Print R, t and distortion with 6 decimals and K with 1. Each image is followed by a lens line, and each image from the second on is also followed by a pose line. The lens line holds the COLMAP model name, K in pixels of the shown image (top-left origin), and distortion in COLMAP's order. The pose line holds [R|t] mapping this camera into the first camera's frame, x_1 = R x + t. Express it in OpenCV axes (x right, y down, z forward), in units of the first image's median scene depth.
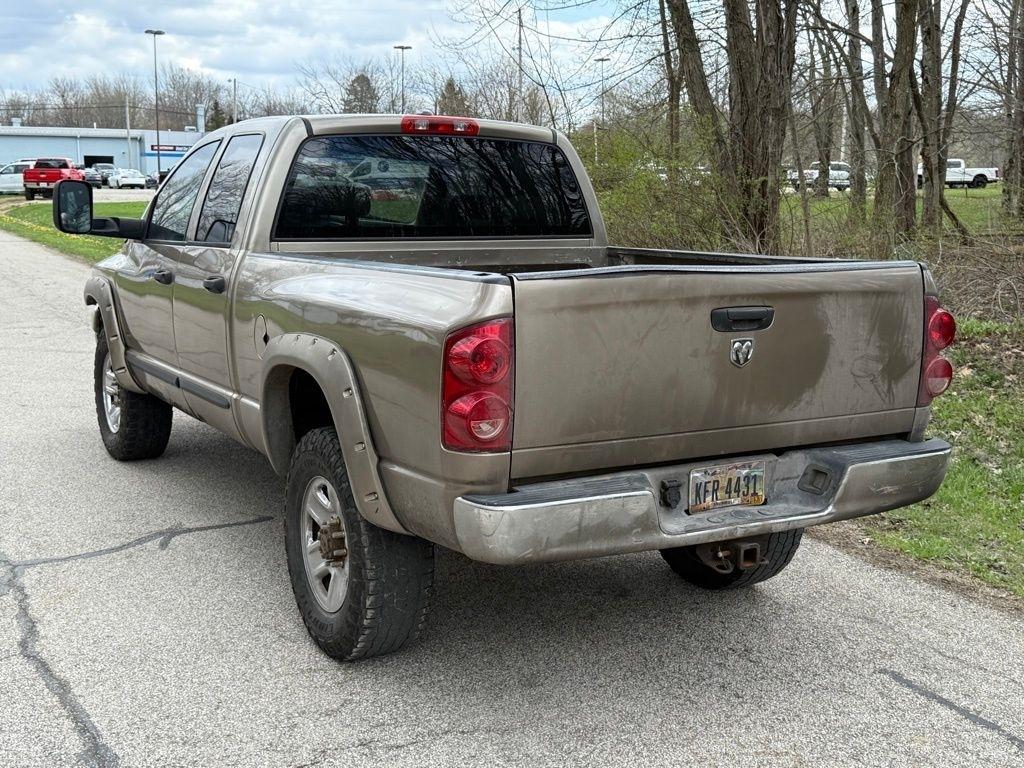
lens RADIAL K [[1217.9, 0, 510.3], [0, 1217.9, 382.7], [0, 0, 1]] dist [0.204244, -0.473760]
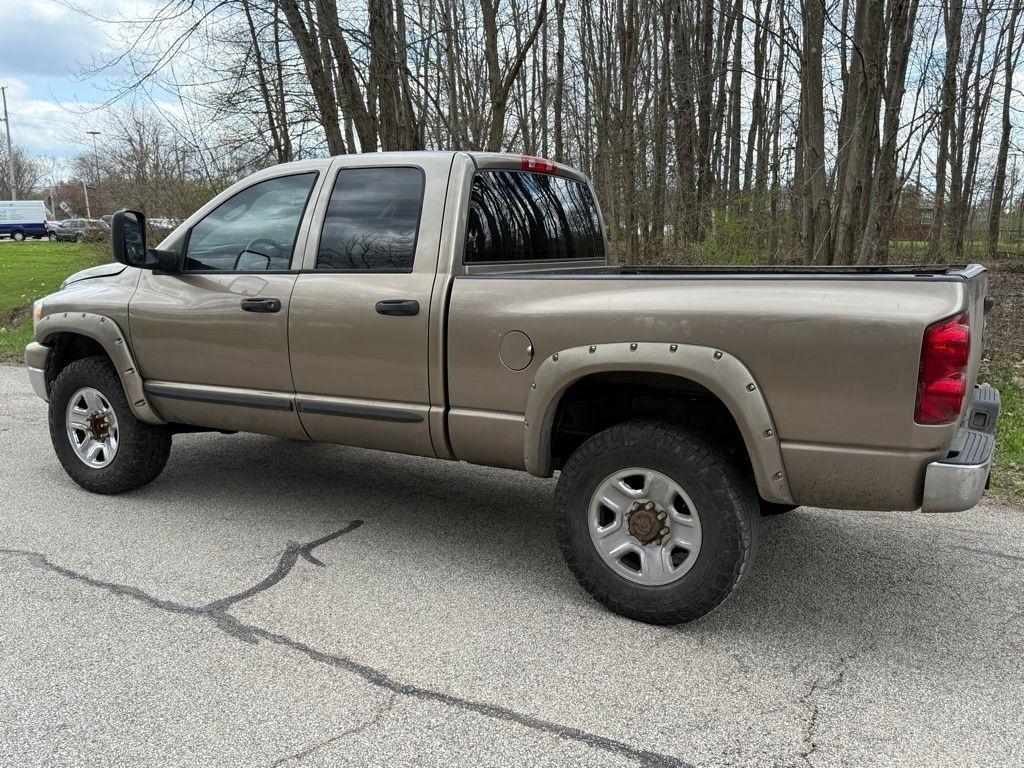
lens RADIAL K [[869.9, 0, 509.7], [0, 869.9, 380.6], [0, 0, 1]] dist [0.143750, -0.280534]
pose [[0.858794, -0.089107, 0.504513, -0.727296], [0.086170, 0.995852, 0.029206, -0.040759], [-0.505023, 0.018392, 0.862910, 0.405442]]
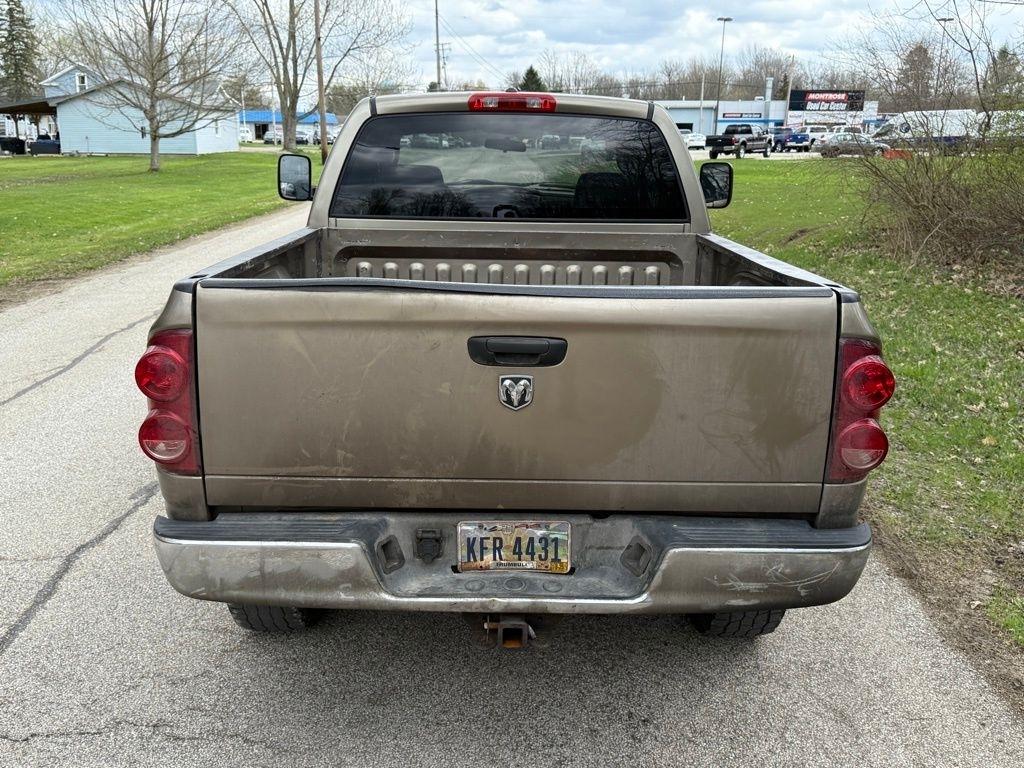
lens RADIAL K [[974.2, 0, 509.7], [0, 974.2, 385.1], [0, 0, 1]] dist [0.181768, -0.413947]
pose [[0.874338, 0.120924, -0.470011, 0.471390], [-0.083212, 0.991472, 0.100291, -0.090501], [0.478131, -0.048577, 0.876944, 0.415588]]
